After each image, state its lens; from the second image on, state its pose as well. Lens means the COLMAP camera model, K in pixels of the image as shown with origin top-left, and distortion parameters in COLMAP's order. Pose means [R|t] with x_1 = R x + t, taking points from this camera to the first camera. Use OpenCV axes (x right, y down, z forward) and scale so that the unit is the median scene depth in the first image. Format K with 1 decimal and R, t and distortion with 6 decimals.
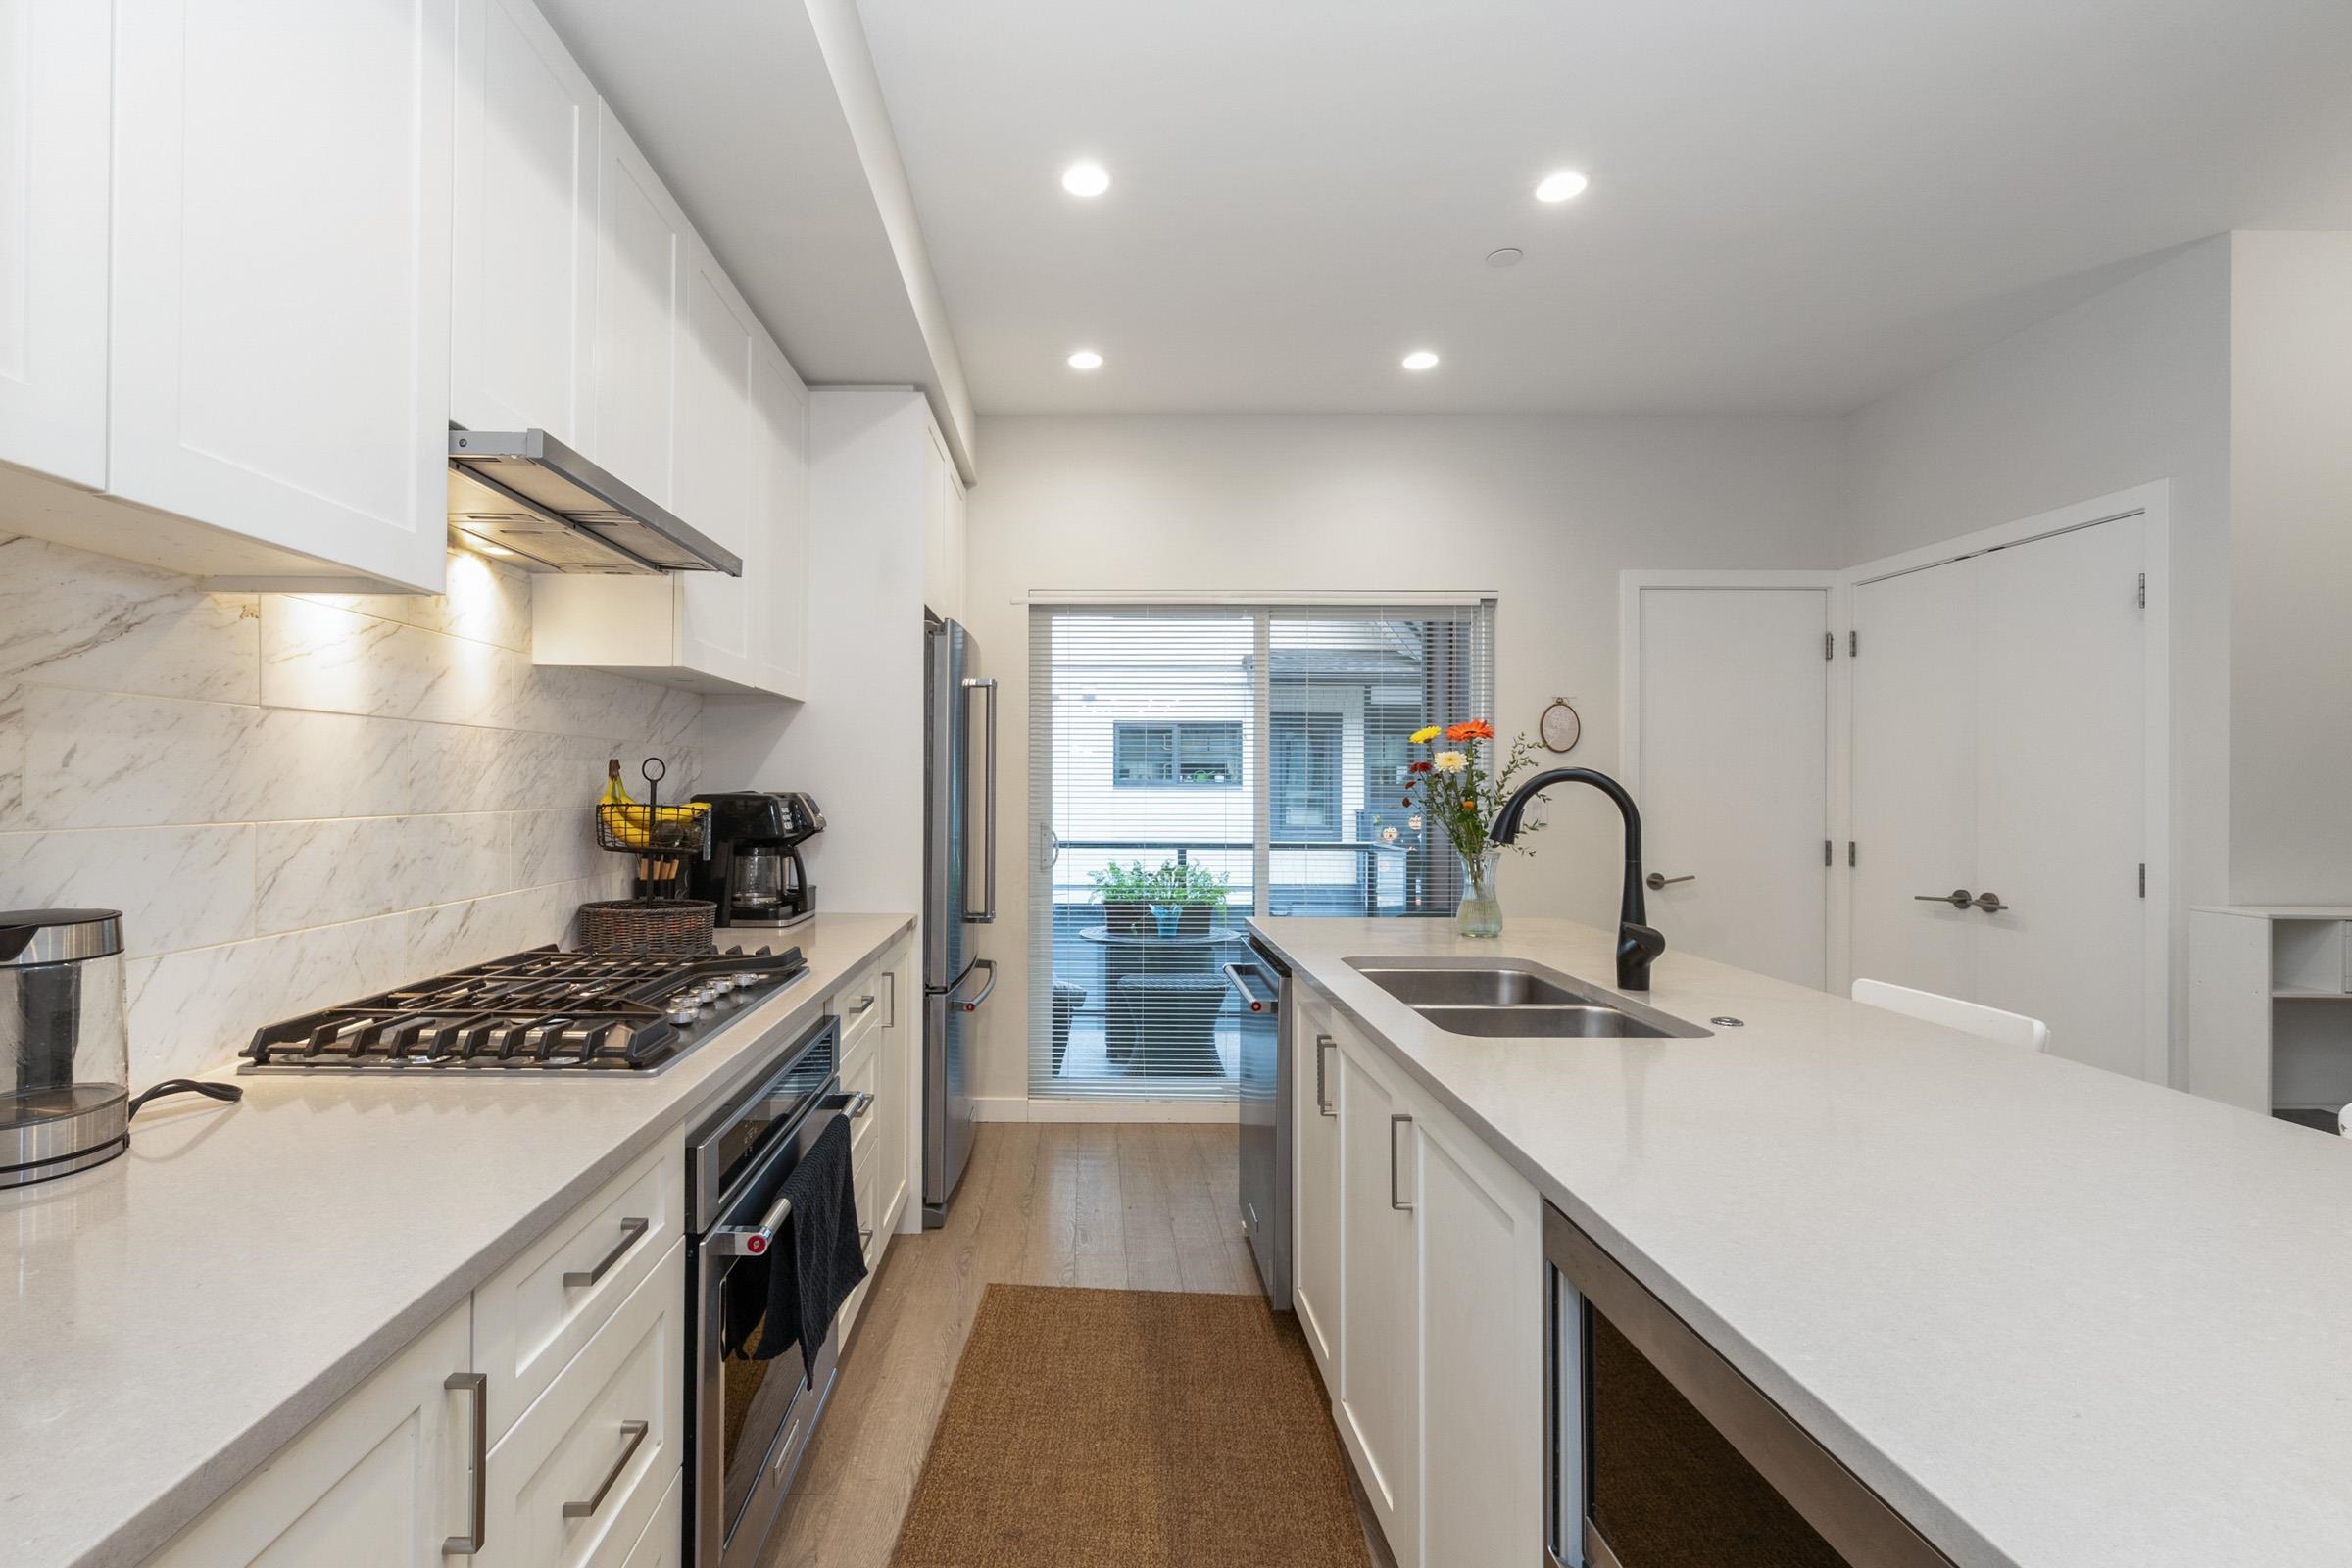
lens RADIAL K [[1070.2, 0, 1101.1], [0, 1070.2, 788.4], [0, 0, 1]] dist [0.004212, -0.000744]
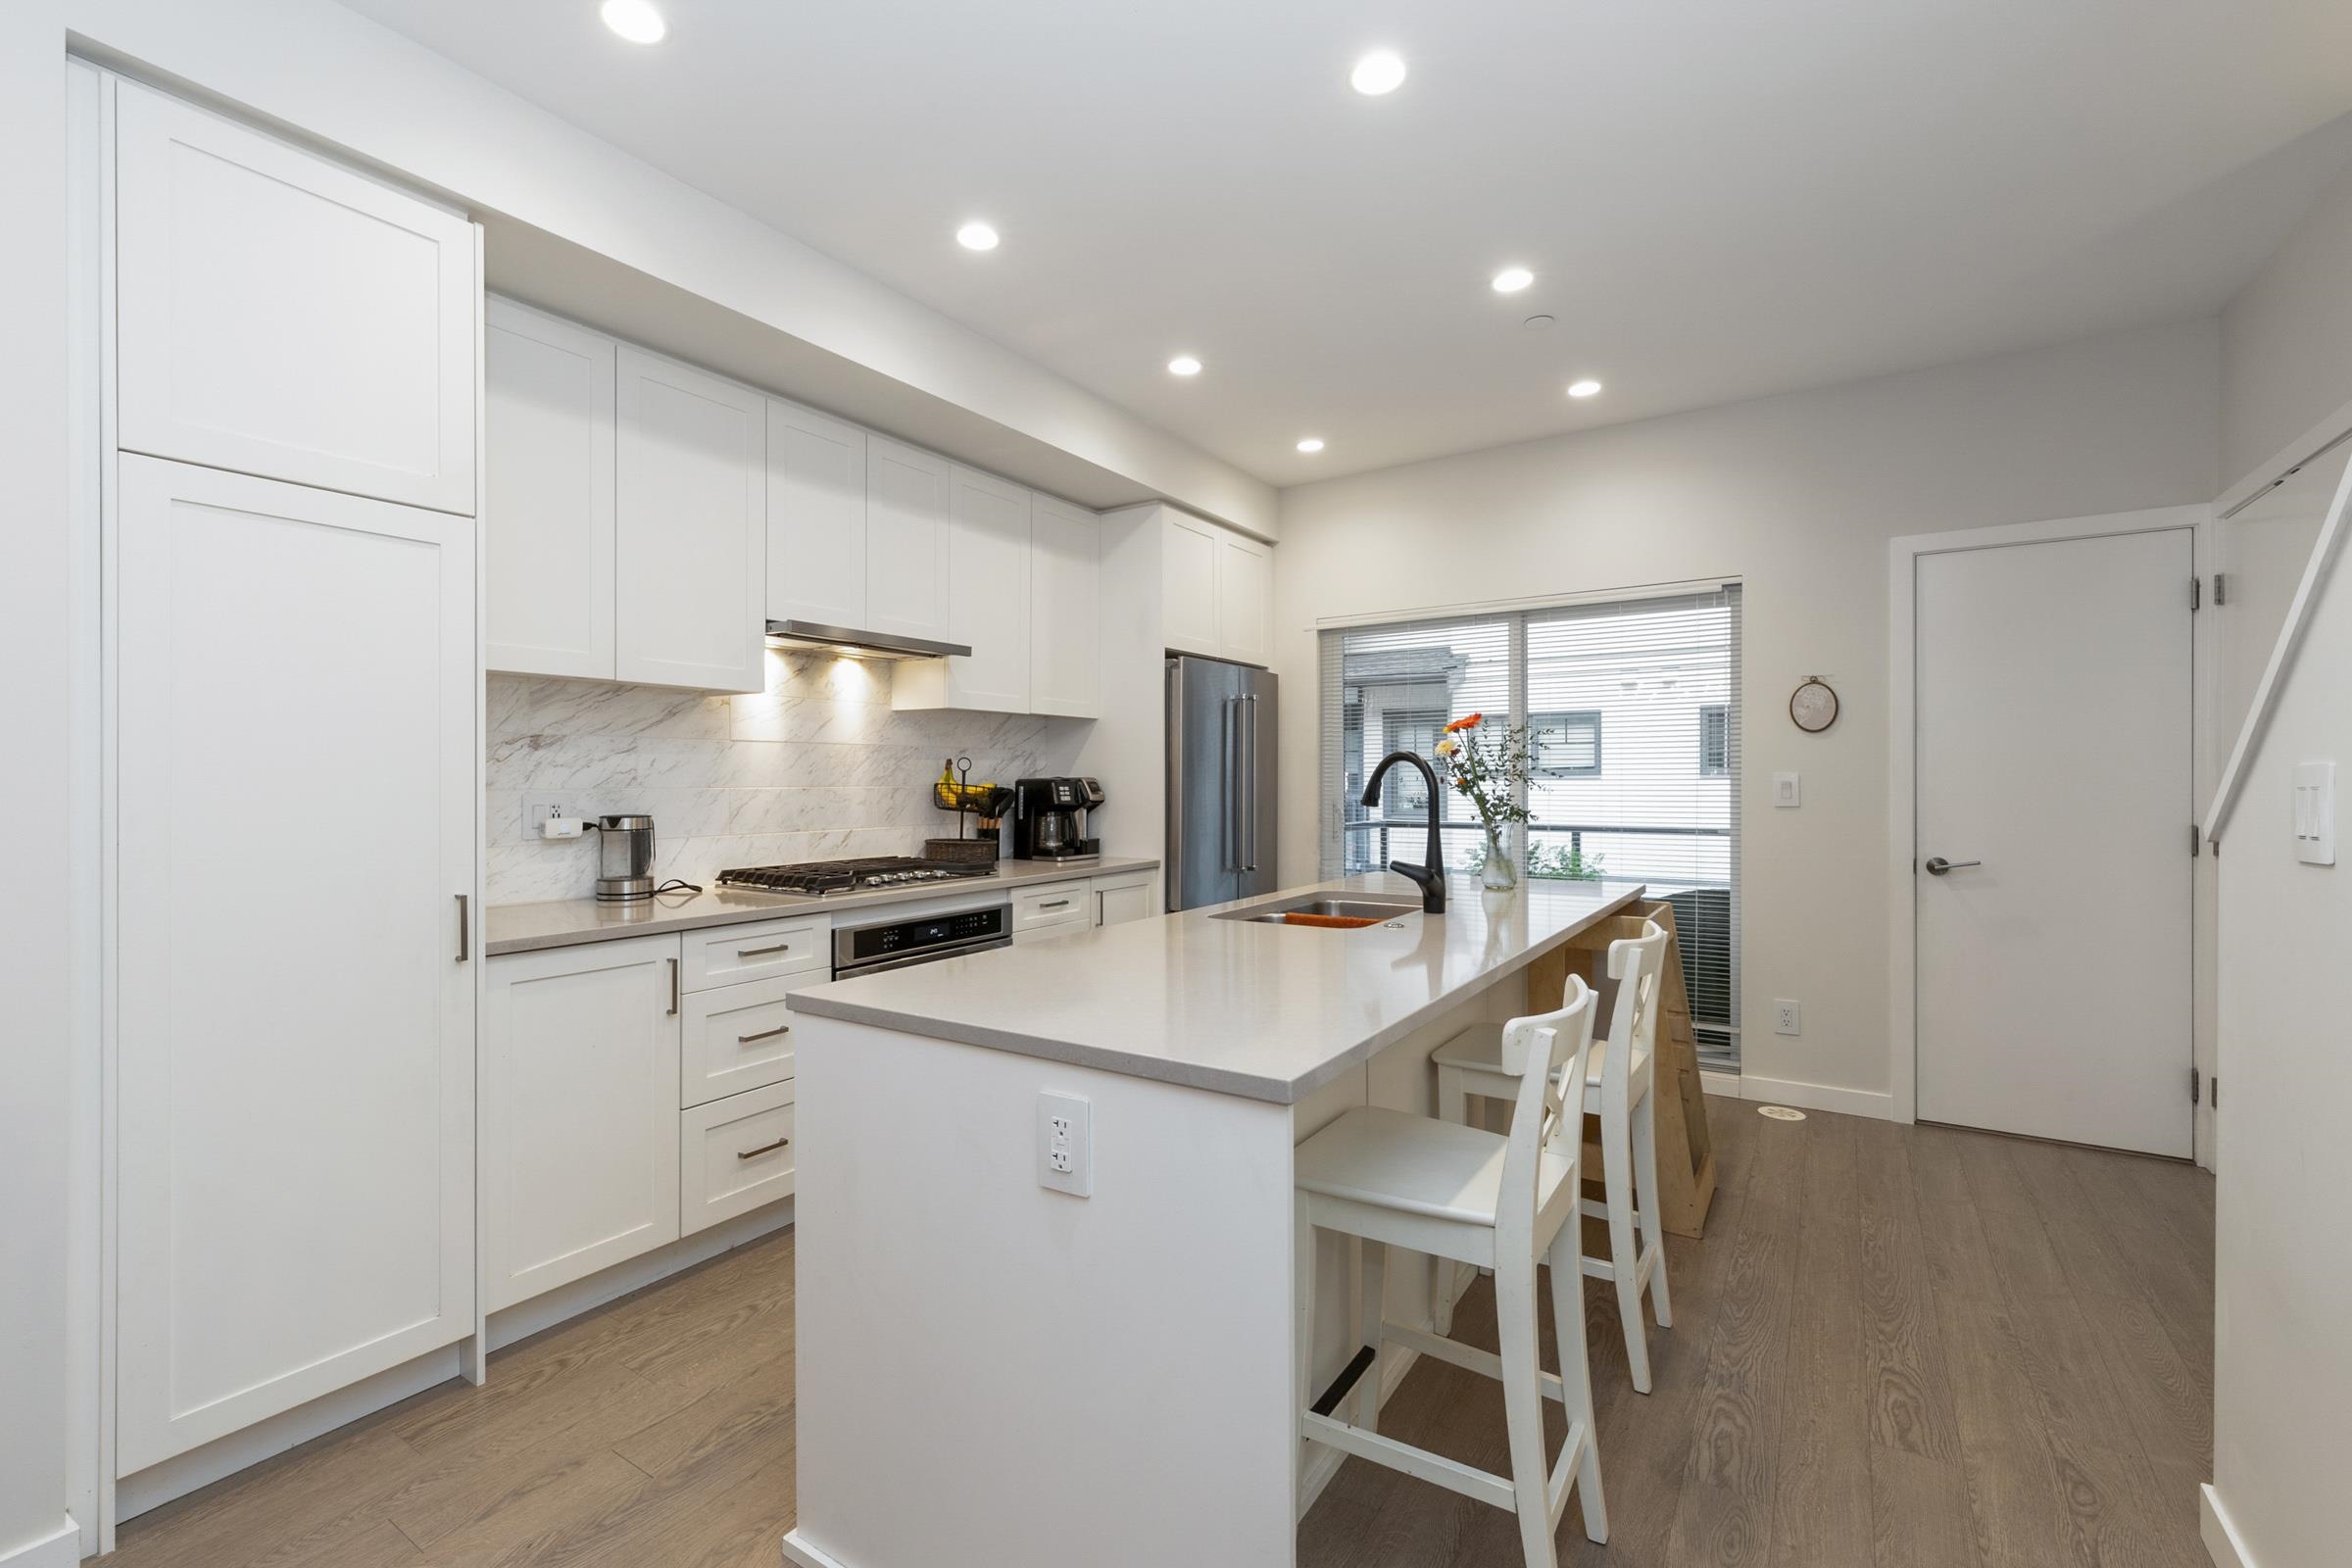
lens RADIAL K [[1037.4, 0, 1132.2], [0, 1037.4, 786.3], [0, 0, 1]] dist [0.000181, 0.000117]
pose [[0.818877, -0.005456, -0.573943, 0.899180], [0.007074, 0.999975, 0.000588, 0.022195], [0.573925, -0.004542, 0.818895, -0.276985]]
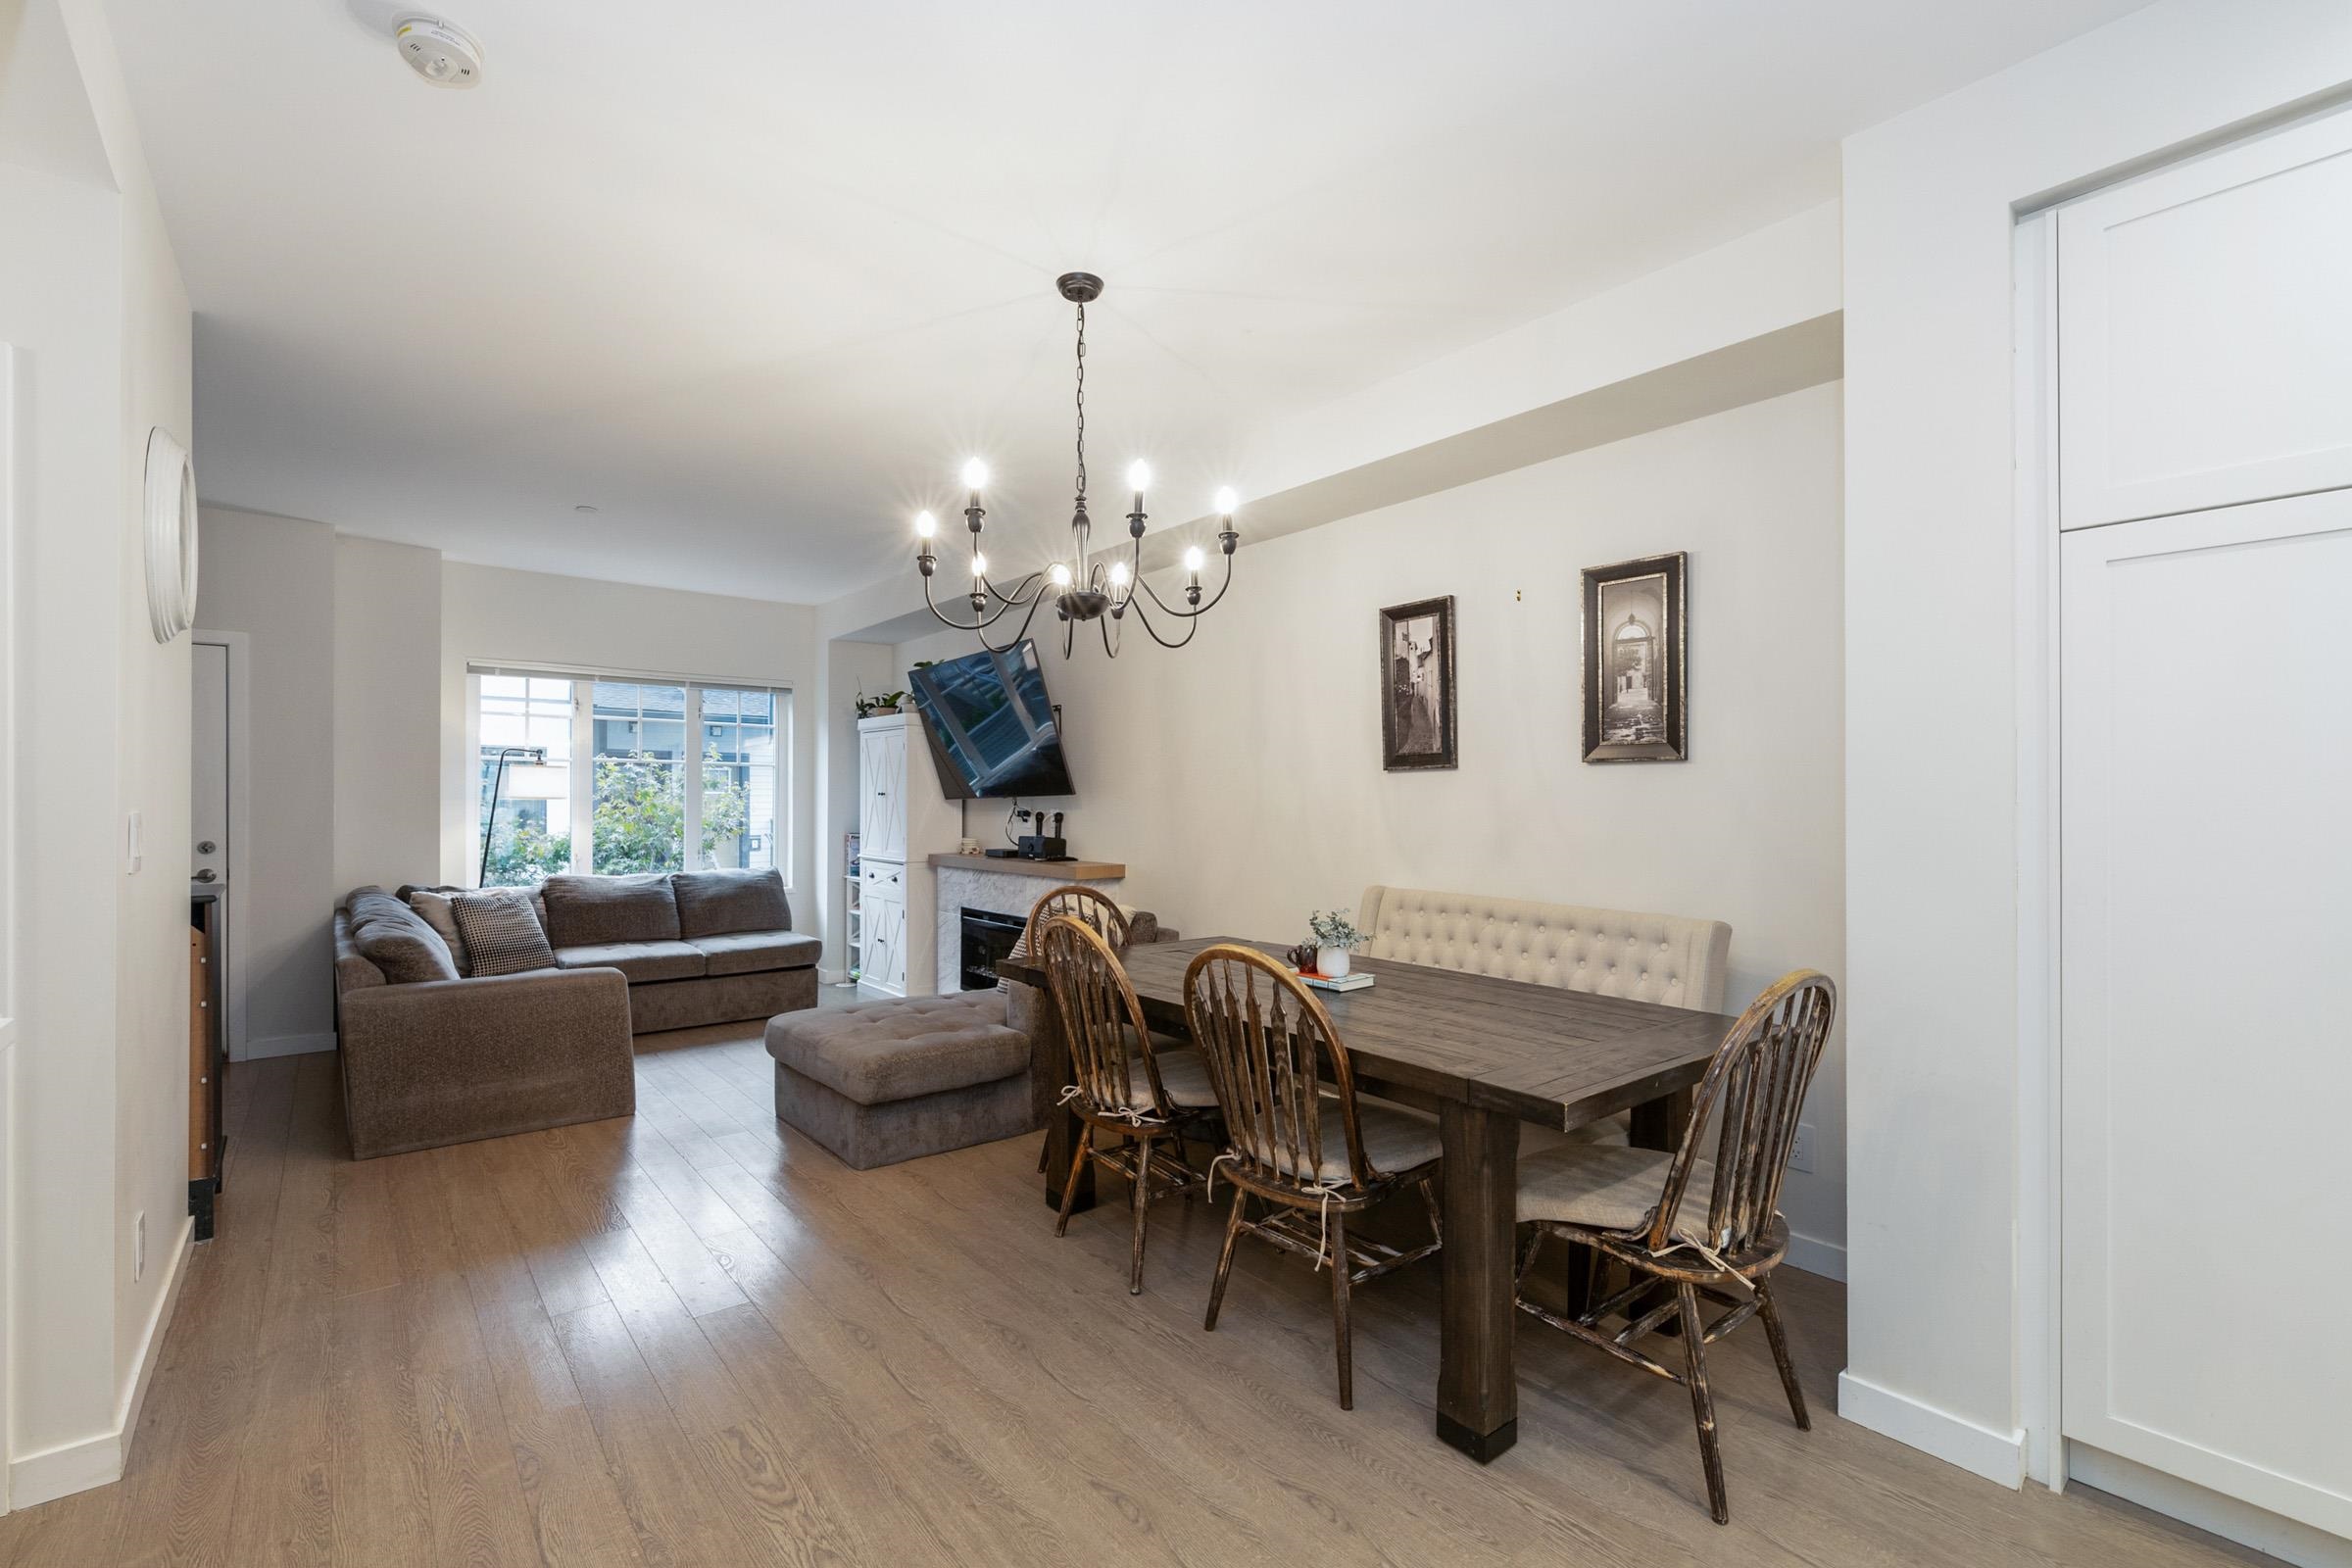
lens RADIAL K [[1043.1, 0, 1178.1], [0, 1043.1, 803.3], [0, 0, 1]] dist [-0.000638, 0.000268]
pose [[-0.786223, -0.006413, -0.617910, 0.981571], [-0.005953, 0.999978, -0.002803, 0.002914], [0.617915, 0.001475, -0.786244, 0.186063]]
